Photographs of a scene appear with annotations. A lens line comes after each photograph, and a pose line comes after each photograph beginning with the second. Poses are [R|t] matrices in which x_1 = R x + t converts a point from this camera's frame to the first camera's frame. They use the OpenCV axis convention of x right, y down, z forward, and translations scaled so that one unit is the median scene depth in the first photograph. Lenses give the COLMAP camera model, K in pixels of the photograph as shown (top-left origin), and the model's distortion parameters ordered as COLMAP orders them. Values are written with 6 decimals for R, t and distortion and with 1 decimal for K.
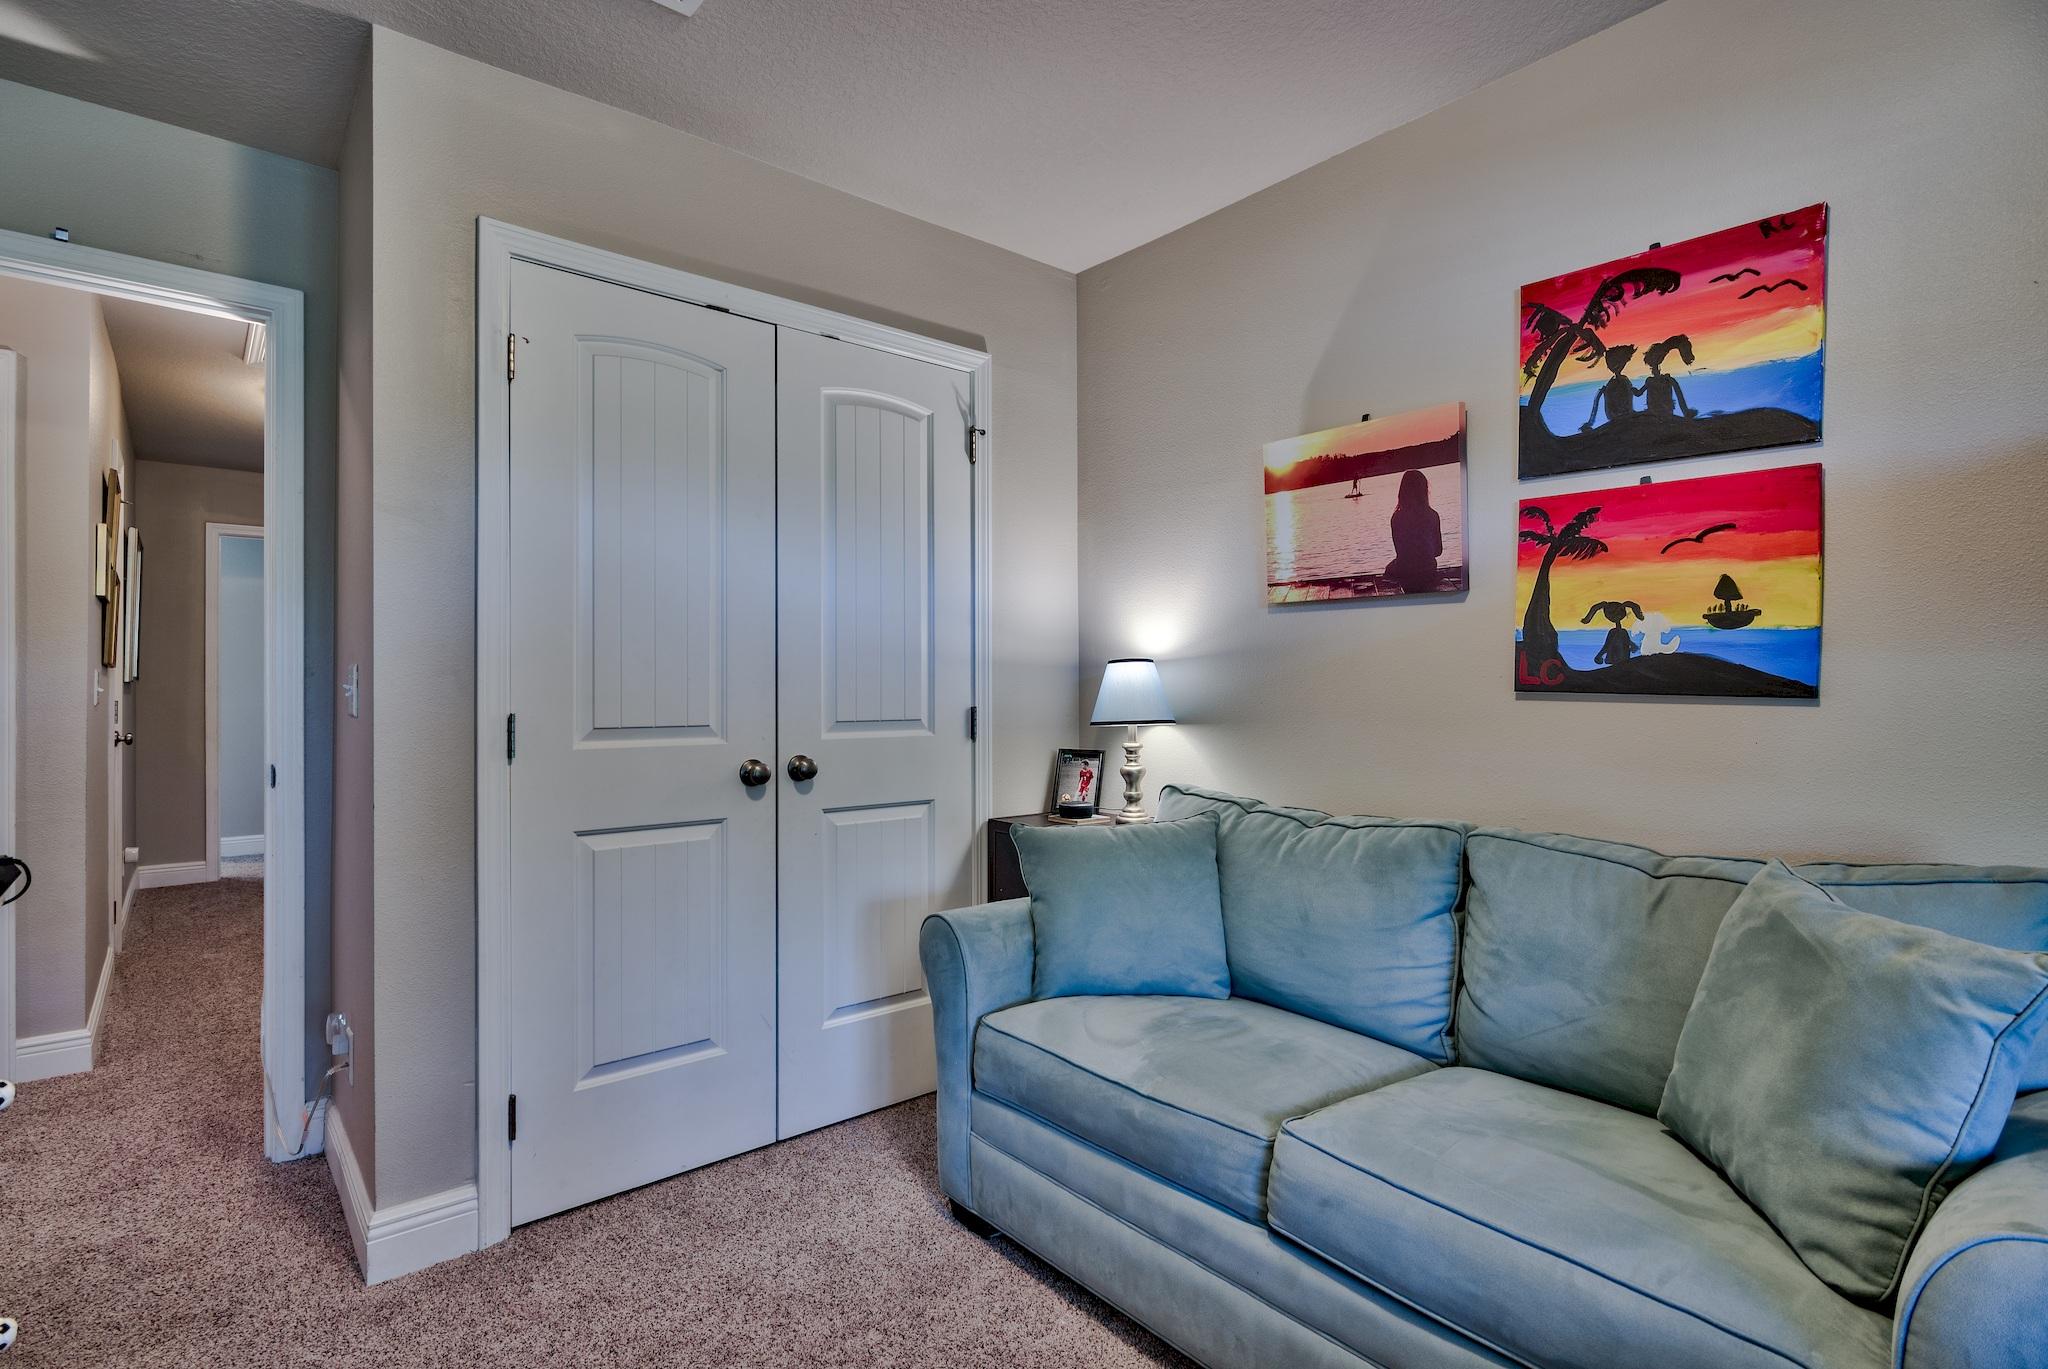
lens RADIAL K [[1012.3, 0, 1030.8], [0, 1012.3, 693.1], [0, 0, 1]] dist [0.003747, -0.002470]
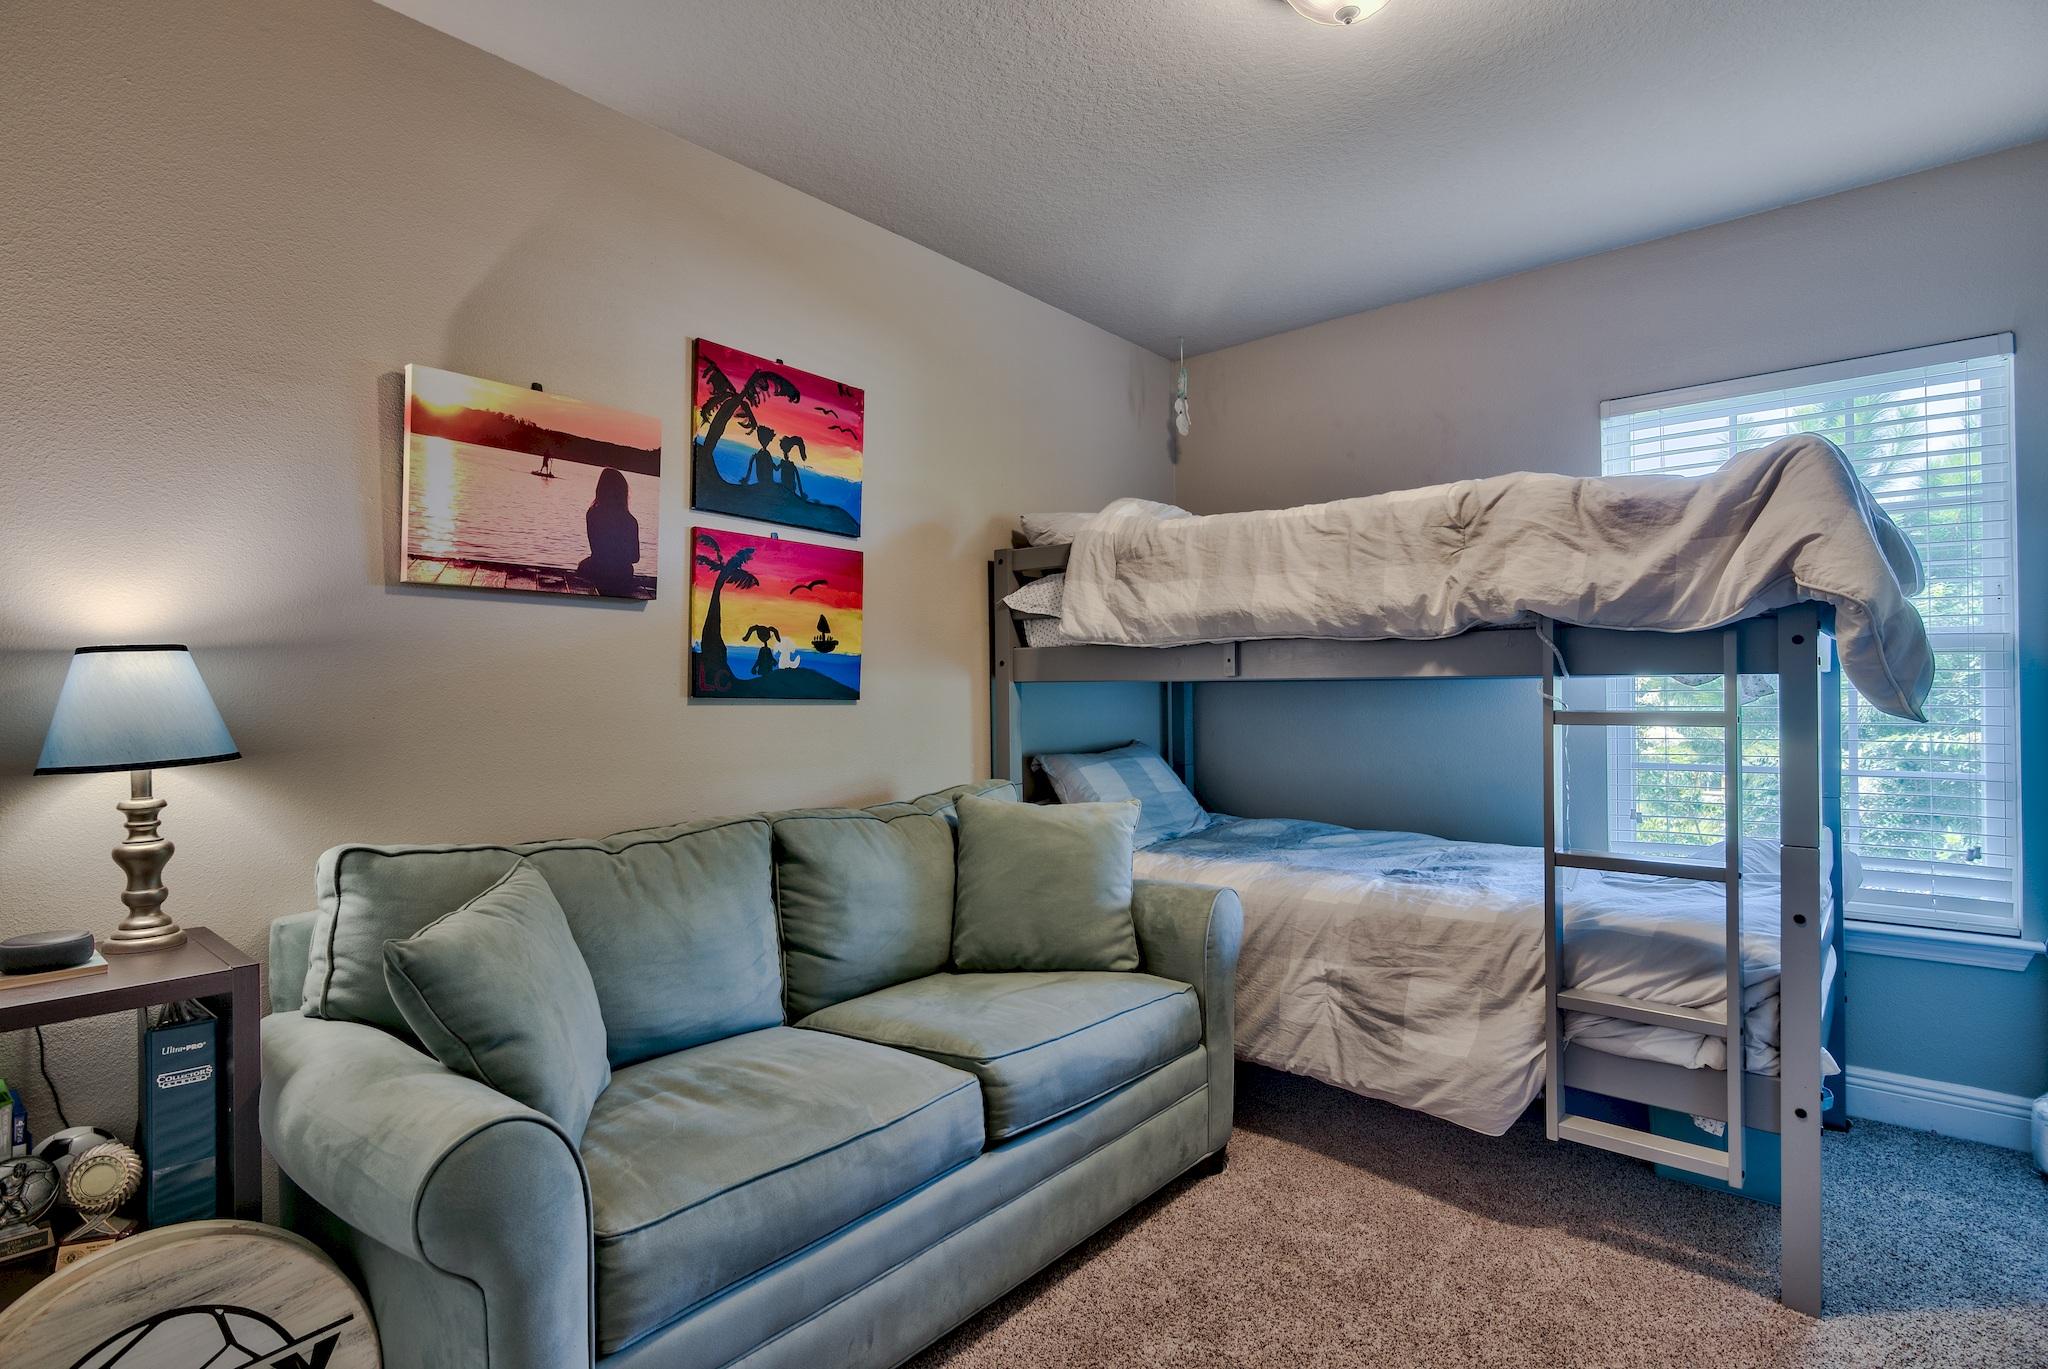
lens RADIAL K [[1012.3, 0, 1037.4], [0, 1012.3, 682.4], [0, 0, 1]] dist [0.003747, -0.002470]
pose [[-0.166973, 0.009719, 0.985914, -0.712527], [0.011495, 0.999903, -0.007910, -0.005308], [-0.985894, 0.010012, -0.167068, 0.853088]]
